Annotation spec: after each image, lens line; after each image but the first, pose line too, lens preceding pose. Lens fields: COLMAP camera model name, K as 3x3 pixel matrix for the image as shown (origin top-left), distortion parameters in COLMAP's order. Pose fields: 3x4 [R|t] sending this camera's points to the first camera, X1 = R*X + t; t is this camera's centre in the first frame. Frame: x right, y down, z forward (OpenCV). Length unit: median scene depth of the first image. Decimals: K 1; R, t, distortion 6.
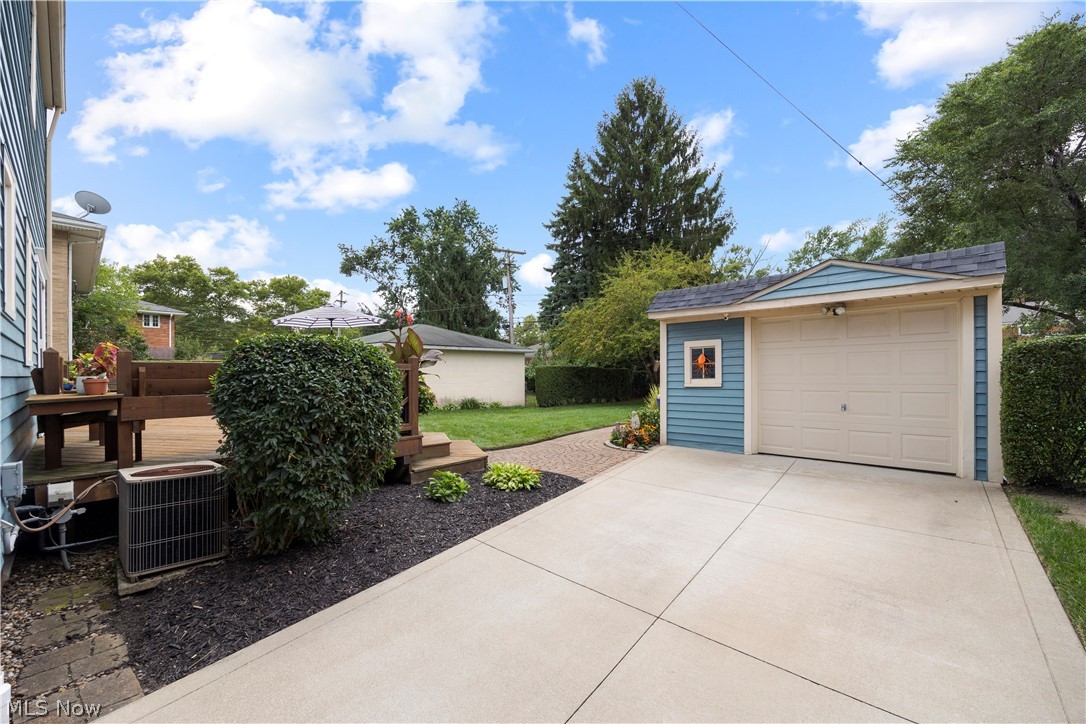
lens RADIAL K [[461.3, 0, 543.0], [0, 461.3, 362.0], [0, 0, 1]] dist [-0.002180, -0.000391]
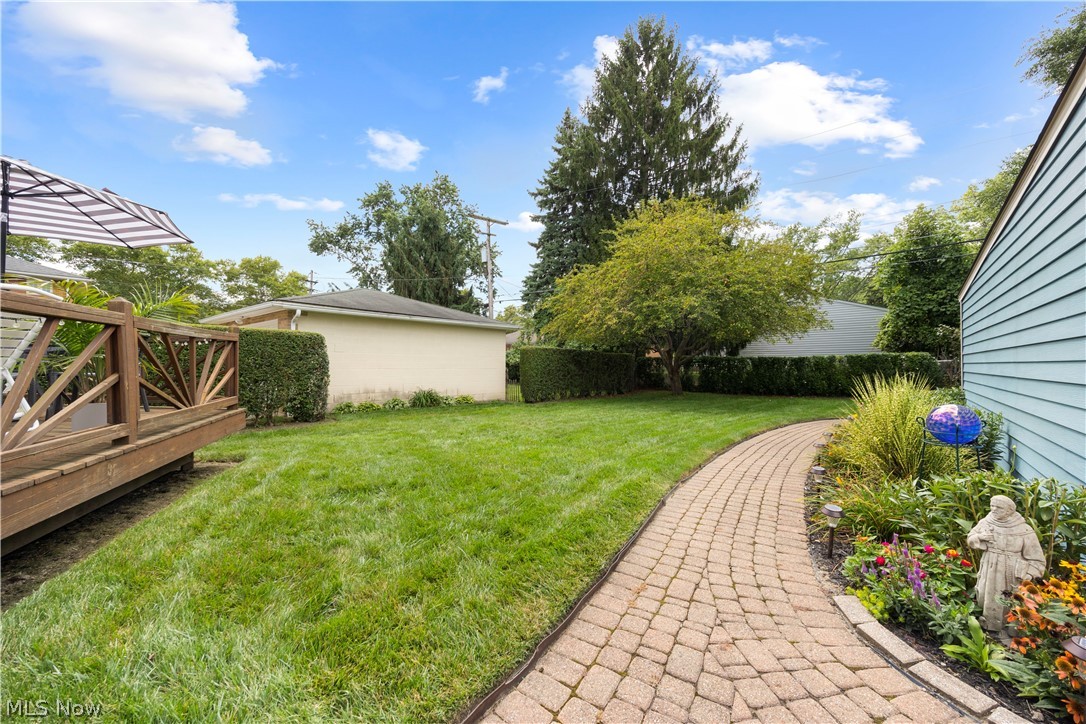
lens RADIAL K [[408.6, 0, 543.0], [0, 408.6, 362.0], [0, 0, 1]] dist [-0.029642, 0.000019]
pose [[0.998490, 0.012875, 0.053402, -0.009093], [-0.014084, 0.999651, 0.022333, 0.010773], [-0.053096, -0.023051, 0.998323, 0.206859]]
